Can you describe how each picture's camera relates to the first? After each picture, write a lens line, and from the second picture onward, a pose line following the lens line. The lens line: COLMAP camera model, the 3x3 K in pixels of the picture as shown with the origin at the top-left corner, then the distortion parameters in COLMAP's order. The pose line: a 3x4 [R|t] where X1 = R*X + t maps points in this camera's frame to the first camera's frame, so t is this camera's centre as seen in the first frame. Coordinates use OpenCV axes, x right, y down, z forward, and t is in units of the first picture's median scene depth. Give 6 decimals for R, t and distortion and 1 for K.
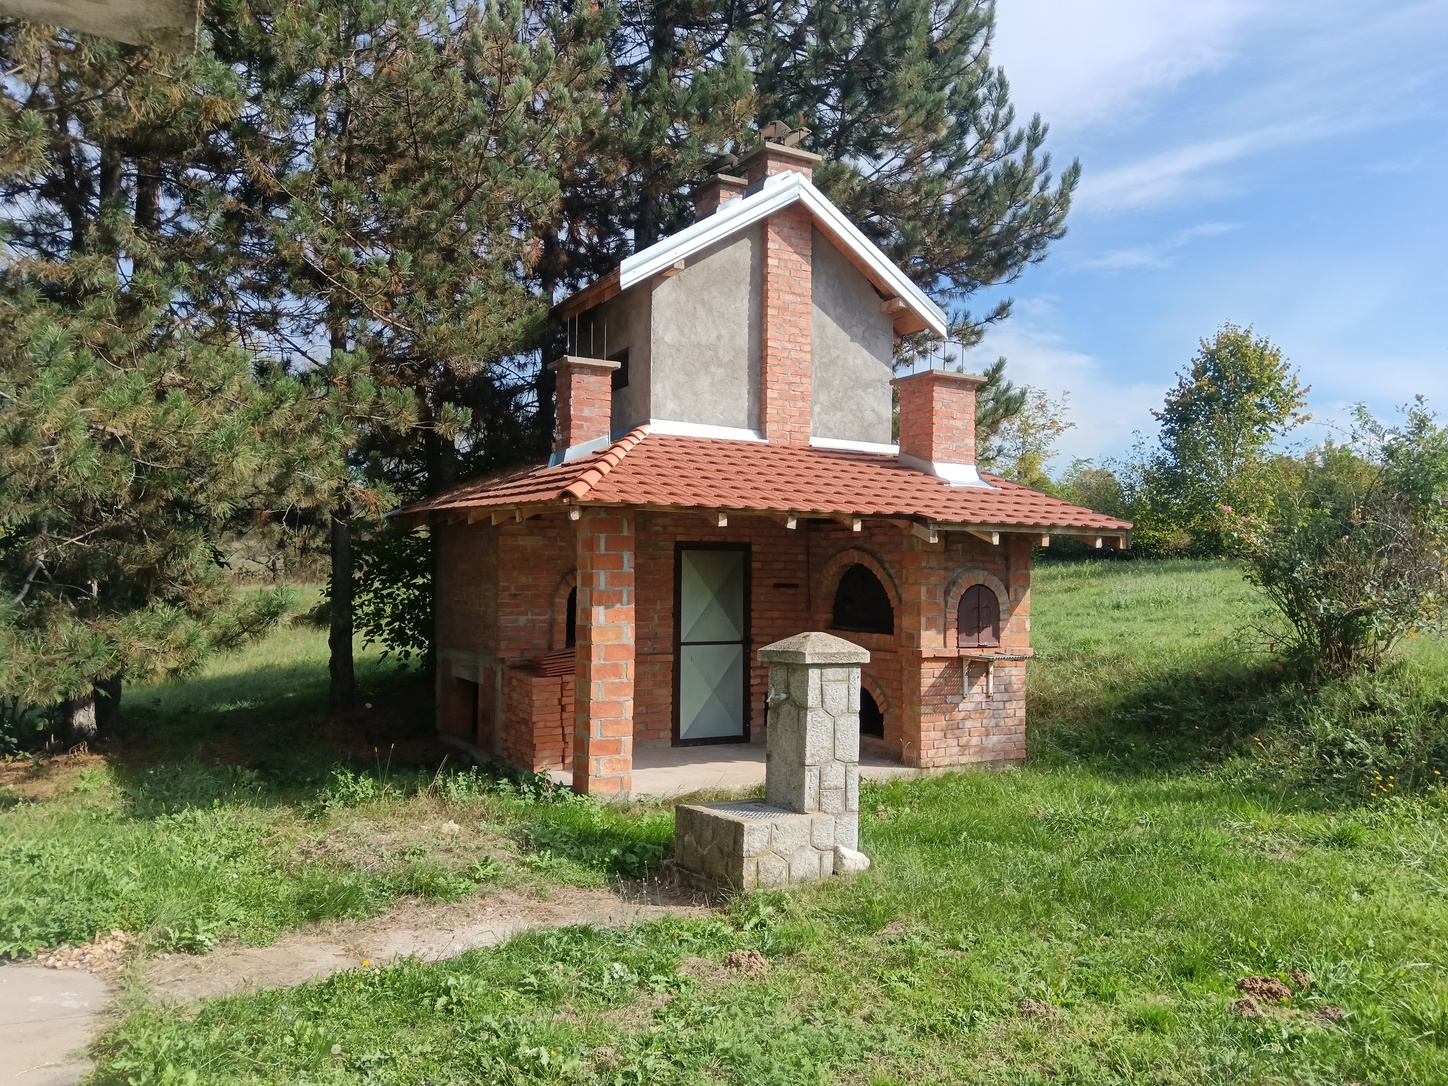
lens RADIAL K [[1123.6, 0, 714.0], [0, 1123.6, 552.1], [0, 0, 1]] dist [-0.001182, -0.012333]
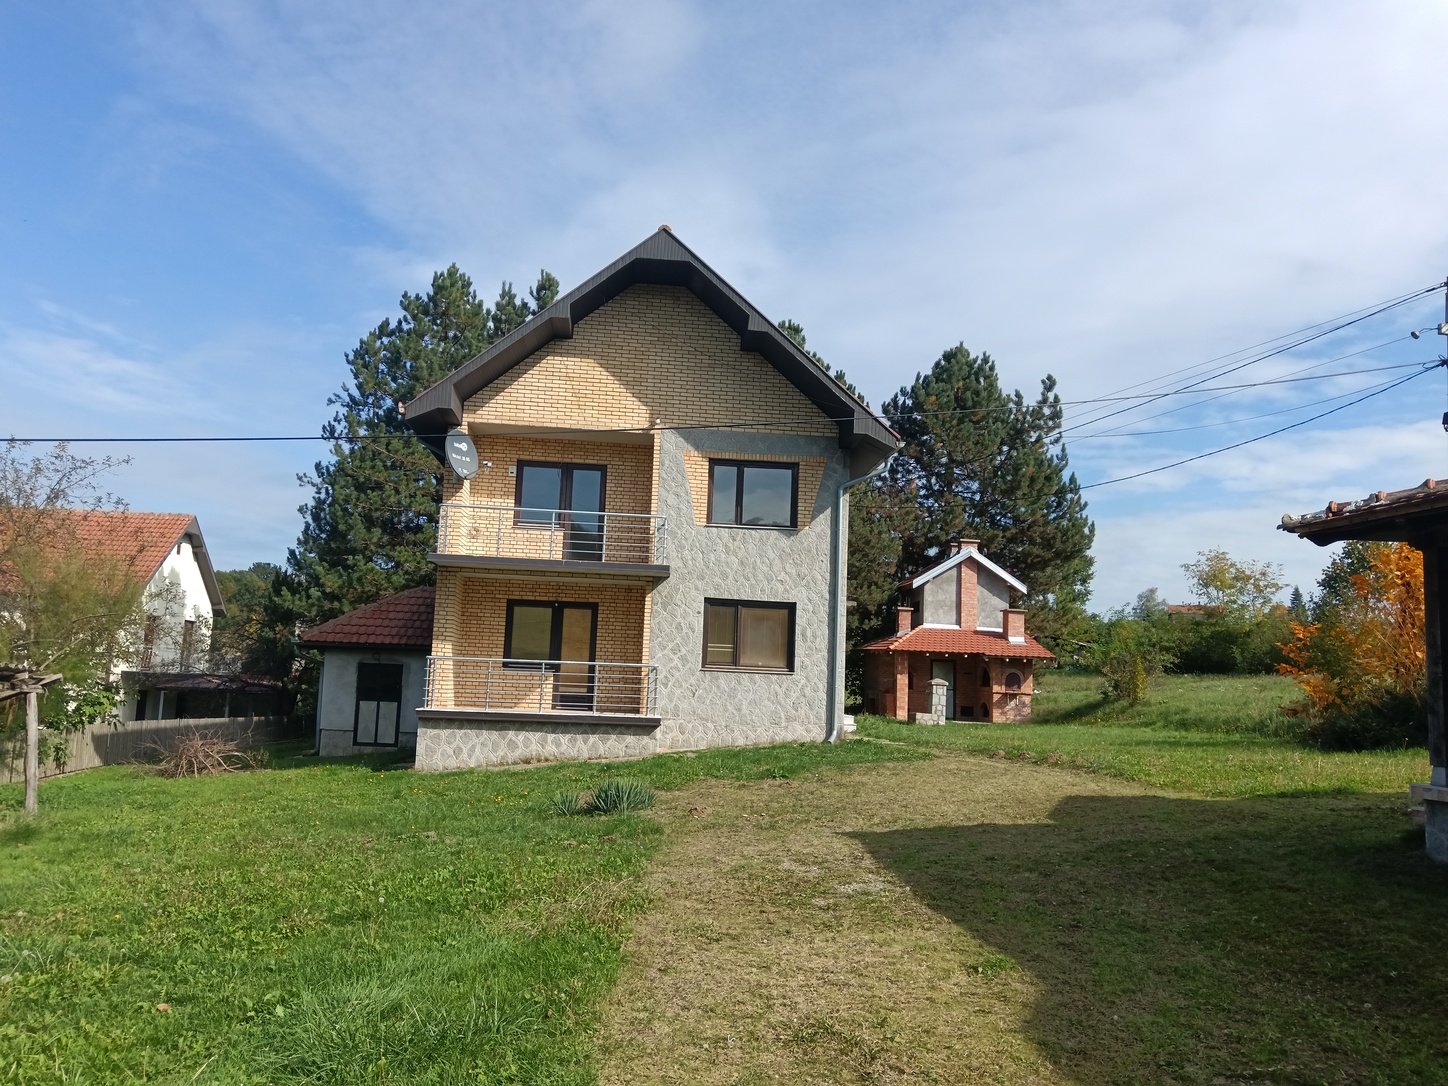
lens RADIAL K [[1123.6, 0, 722.0], [0, 1123.6, 548.2], [0, 0, 1]] dist [-0.001182, -0.012333]
pose [[0.924745, -0.019628, -0.380081, 0.688738], [-0.019171, 0.994999, -0.098028, 0.002731], [0.380104, 0.097938, 0.919744, -2.442774]]
